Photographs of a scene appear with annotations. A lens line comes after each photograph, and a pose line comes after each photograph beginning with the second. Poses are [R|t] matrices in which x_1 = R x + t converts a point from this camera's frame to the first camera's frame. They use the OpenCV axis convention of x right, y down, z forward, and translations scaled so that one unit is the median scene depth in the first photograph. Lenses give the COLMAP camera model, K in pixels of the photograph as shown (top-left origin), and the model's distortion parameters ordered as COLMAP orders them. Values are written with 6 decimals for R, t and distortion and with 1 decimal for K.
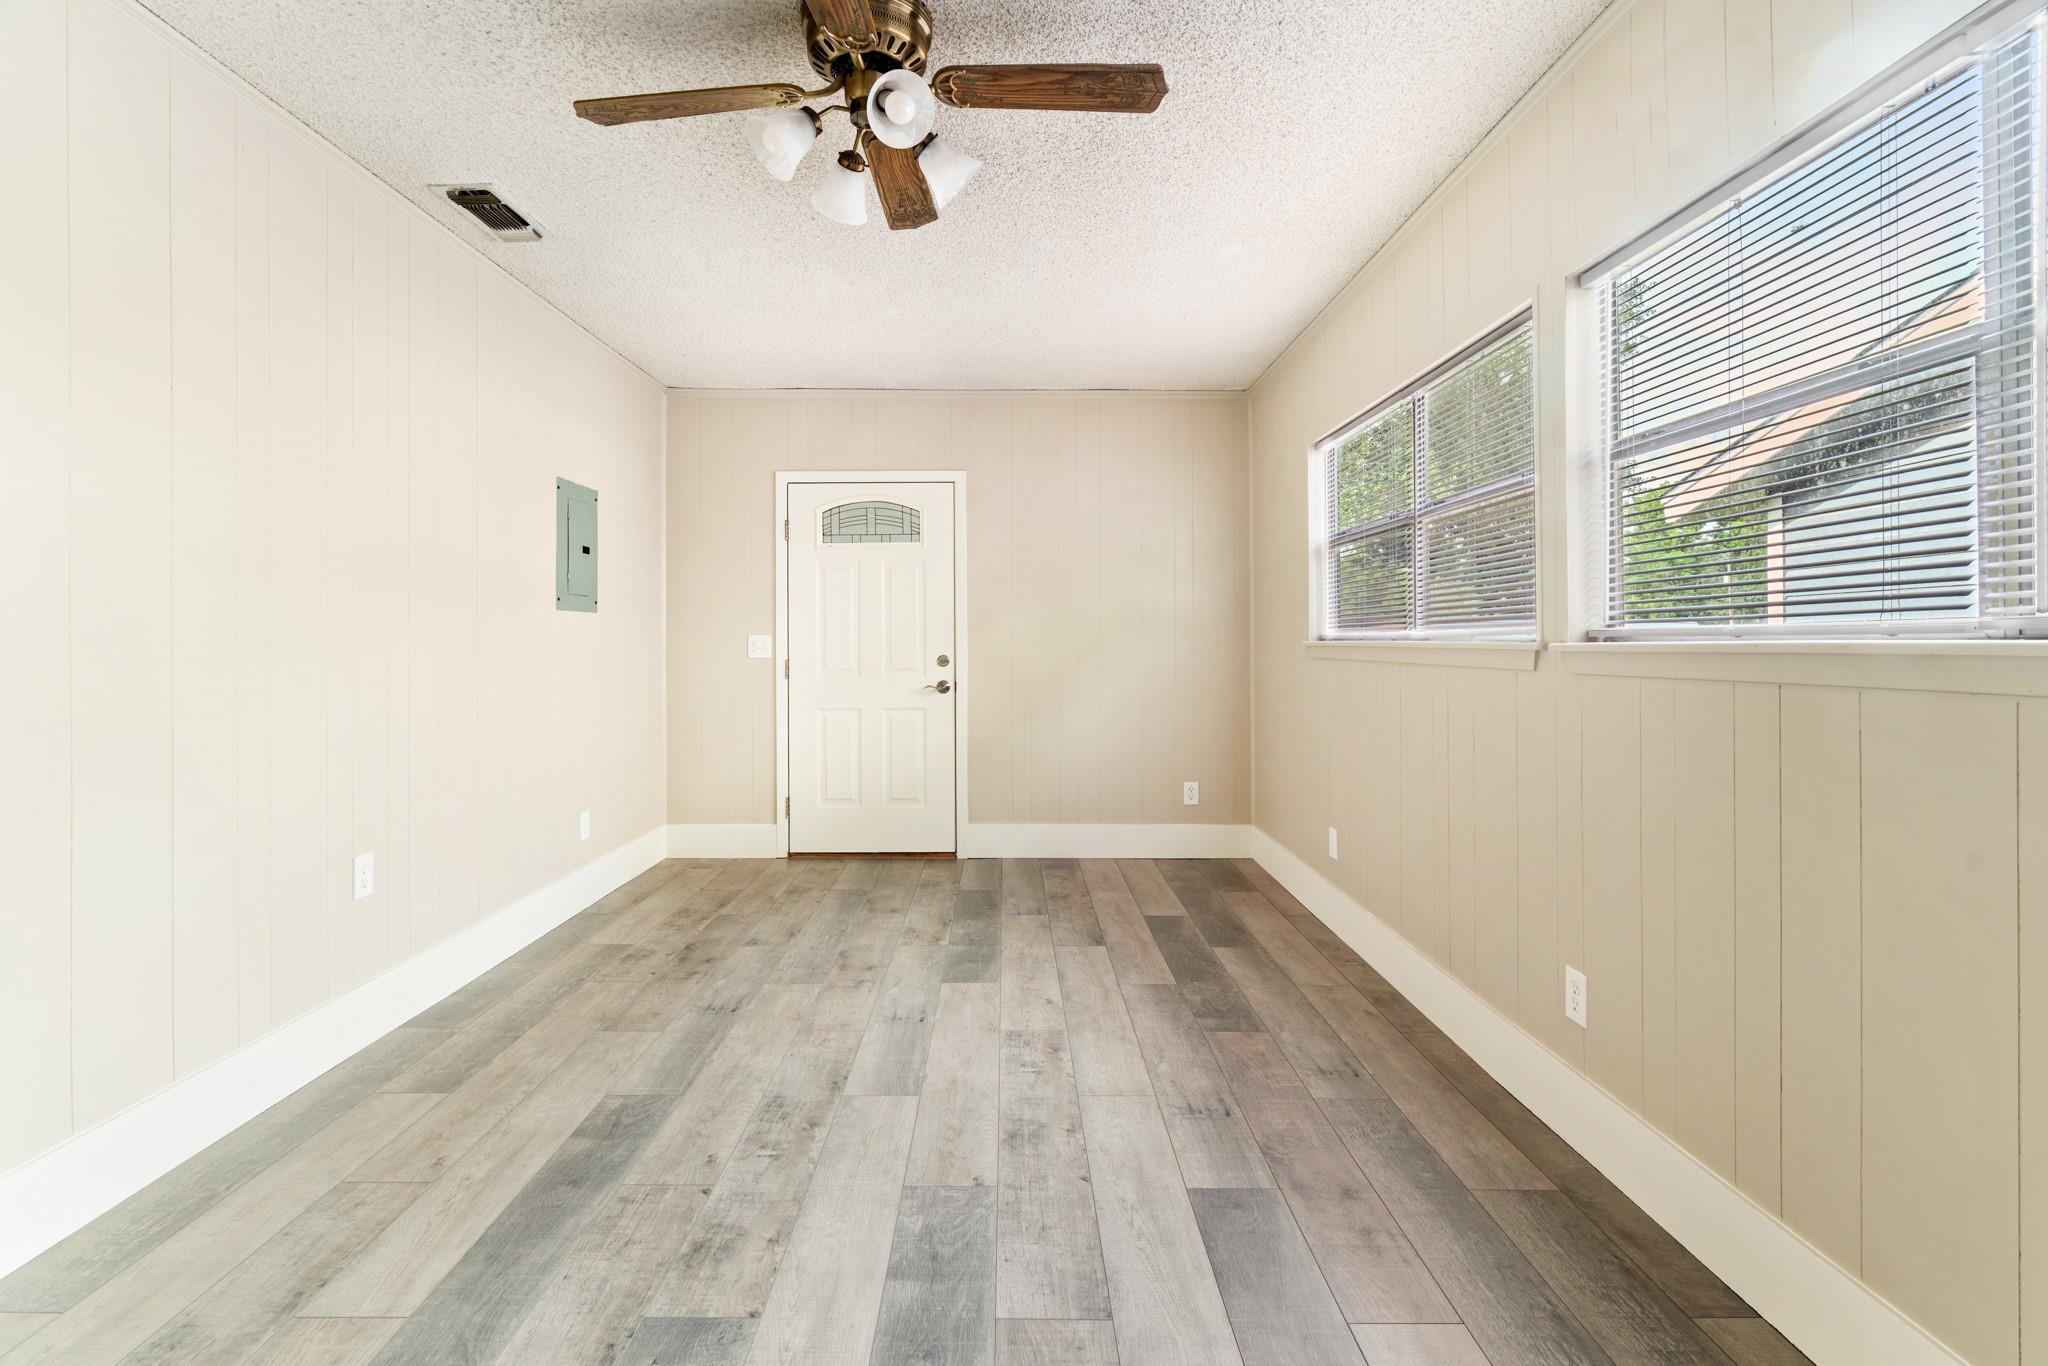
lens RADIAL K [[916.0, 0, 1020.9], [0, 916.0, 673.1], [0, 0, 1]] dist [-0.009616, 0.000702]
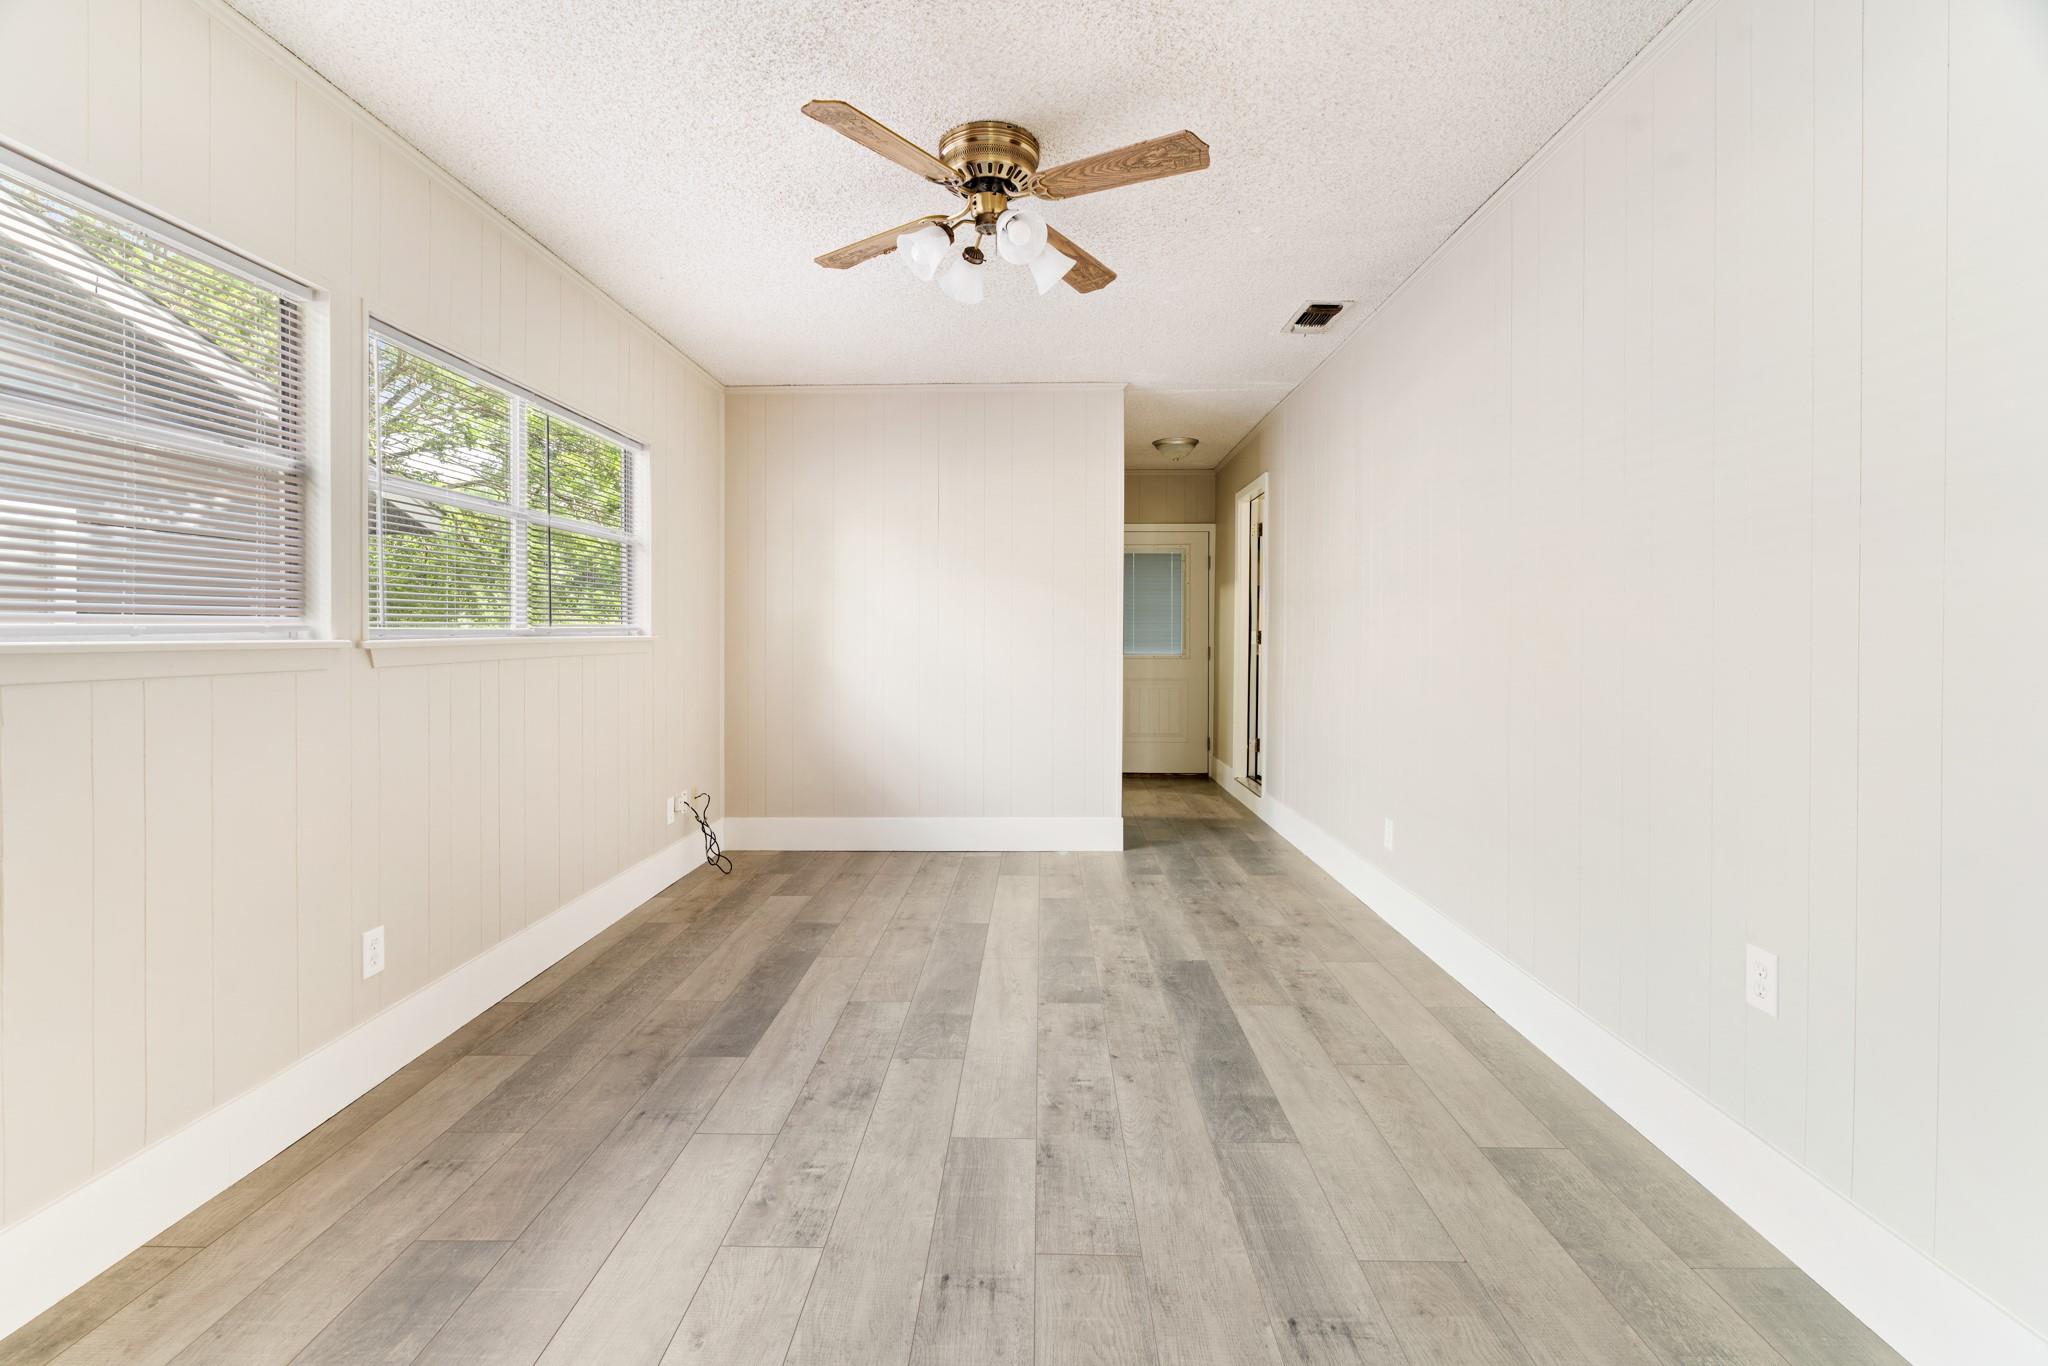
lens RADIAL K [[906.6, 0, 1024.0], [0, 906.6, 683.0], [0, 0, 1]] dist [-0.001950, 0.000185]
pose [[-0.999389, -0.000381, 0.034944, -0.231300], [0.002759, 0.995959, 0.089766, -0.074161], [-0.034837, 0.089808, -0.995350, 1.994198]]
